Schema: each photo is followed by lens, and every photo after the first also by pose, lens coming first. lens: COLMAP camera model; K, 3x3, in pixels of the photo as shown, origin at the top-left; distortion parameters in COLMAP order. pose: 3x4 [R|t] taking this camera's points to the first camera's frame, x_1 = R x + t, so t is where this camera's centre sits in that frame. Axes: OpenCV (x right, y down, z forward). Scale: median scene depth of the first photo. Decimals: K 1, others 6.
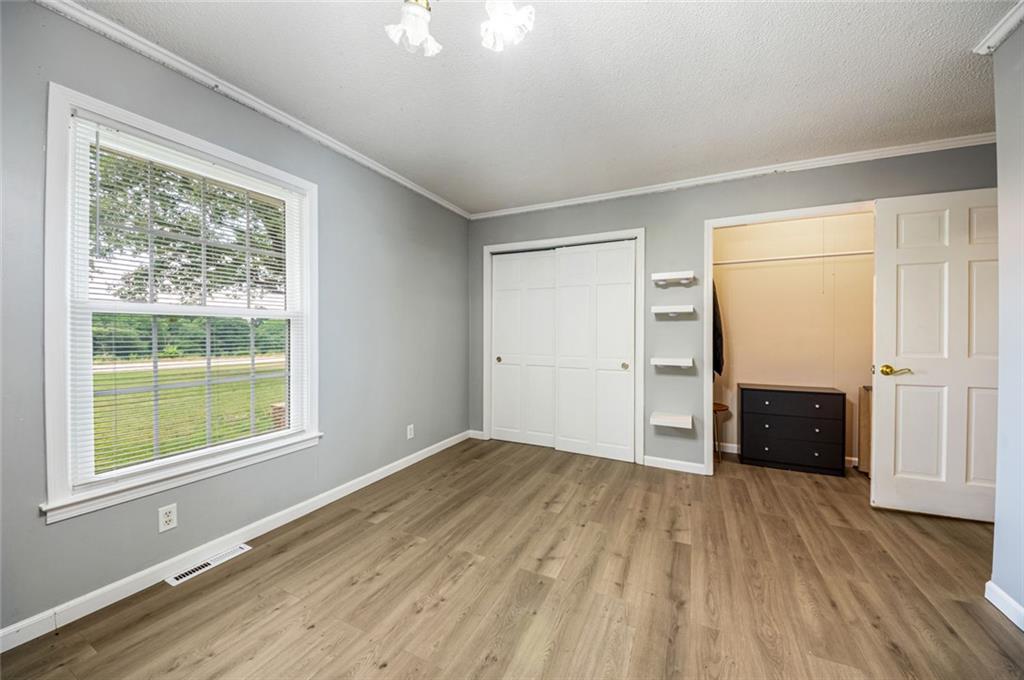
lens RADIAL K [[368.3, 0, 515.5], [0, 368.3, 340.0], [0, 0, 1]] dist [0.011830, -0.009782]
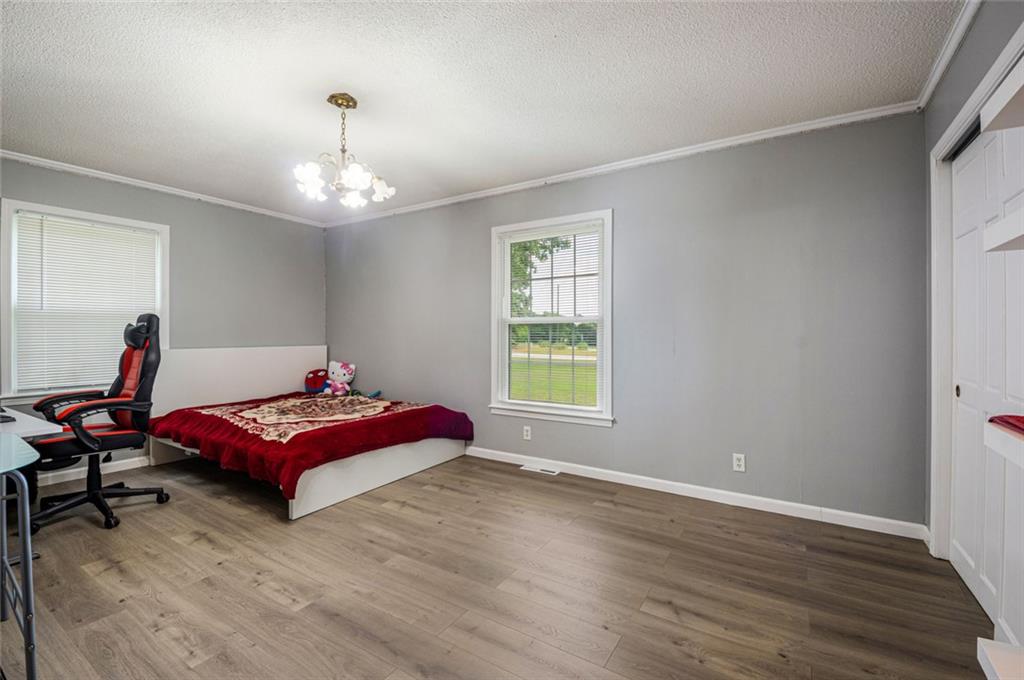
lens RADIAL K [[450.0, 0, 517.3], [0, 450.0, 335.4], [0, 0, 1]] dist [0.039798, 0.000003]
pose [[-0.116562, 0.004297, -0.993174, 0.936780], [-0.021151, 0.999753, 0.006808, -0.013542], [0.992958, 0.021800, -0.116443, 0.866387]]
